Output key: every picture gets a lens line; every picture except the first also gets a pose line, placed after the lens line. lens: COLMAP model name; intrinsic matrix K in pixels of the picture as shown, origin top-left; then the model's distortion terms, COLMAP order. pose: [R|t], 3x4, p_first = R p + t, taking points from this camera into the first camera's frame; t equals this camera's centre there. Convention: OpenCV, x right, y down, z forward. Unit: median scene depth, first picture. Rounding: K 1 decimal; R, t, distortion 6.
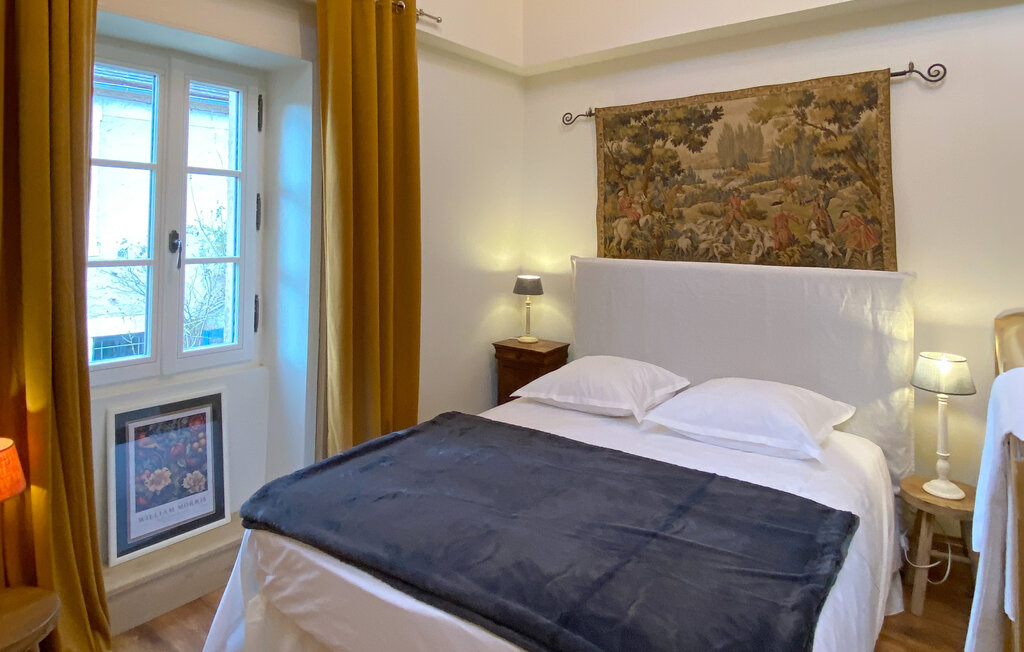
lens RADIAL K [[649.5, 0, 512.0], [0, 649.5, 331.3], [0, 0, 1]] dist [0.002852, -0.011315]
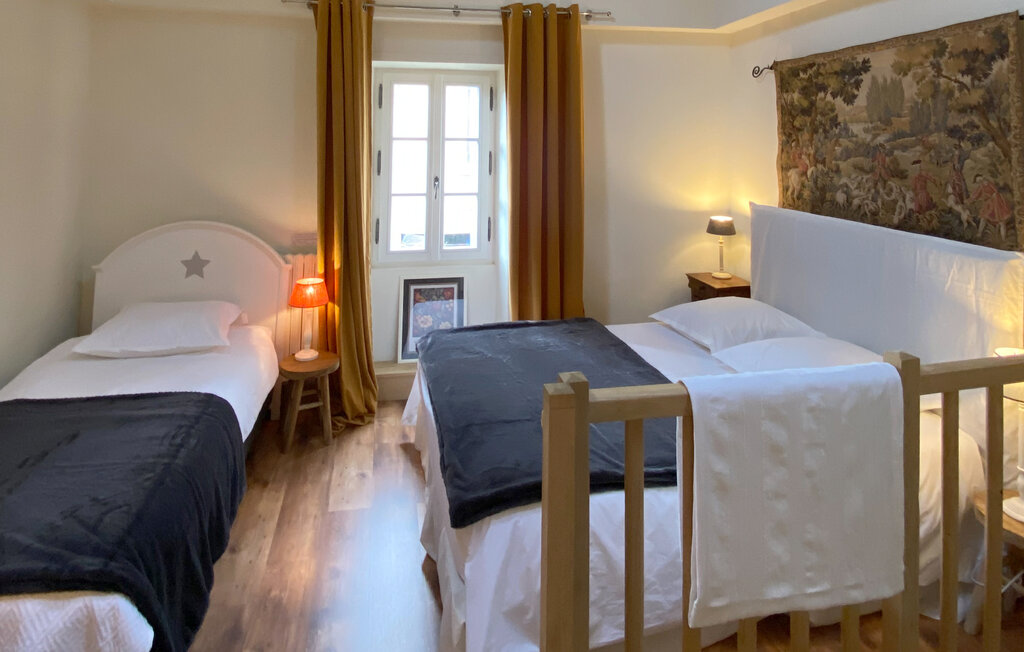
lens RADIAL K [[767.1, 0, 510.5], [0, 767.1, 324.4], [0, 0, 1]] dist [-0.020885, 0.016947]
pose [[0.670214, 0.183808, -0.719046, 0.847197], [-0.103628, 0.982532, 0.154571, -0.079475], [0.734897, -0.029082, 0.677554, -0.160614]]
